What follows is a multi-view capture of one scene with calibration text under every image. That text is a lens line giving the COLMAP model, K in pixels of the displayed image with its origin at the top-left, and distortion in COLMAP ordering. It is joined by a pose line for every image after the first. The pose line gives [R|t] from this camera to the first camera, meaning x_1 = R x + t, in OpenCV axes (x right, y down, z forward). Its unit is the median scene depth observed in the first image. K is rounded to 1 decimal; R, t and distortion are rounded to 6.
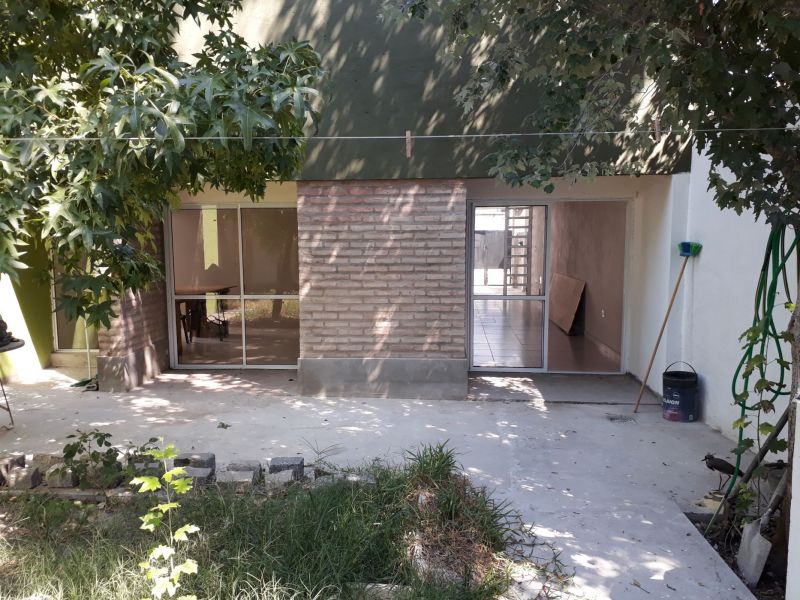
lens RADIAL K [[633.8, 0, 400.0], [0, 633.8, 300.0], [0, 0, 1]] dist [0.142352, -0.279958]
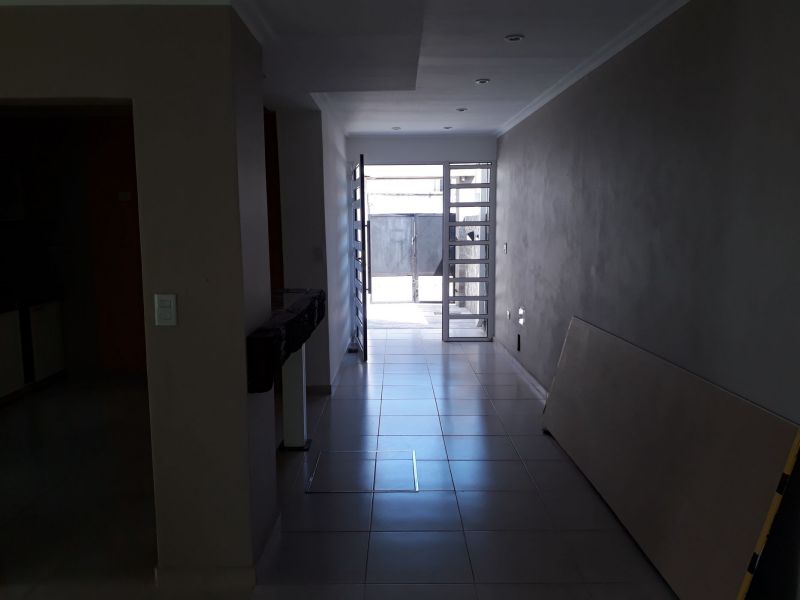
lens RADIAL K [[633.8, 0, 400.0], [0, 633.8, 300.0], [0, 0, 1]] dist [0.142352, -0.279958]
pose [[0.995862, -0.021348, 0.088338, 0.079907], [0.019594, 0.999594, 0.020675, -0.047157], [-0.088743, -0.018858, 0.995876, 0.468230]]
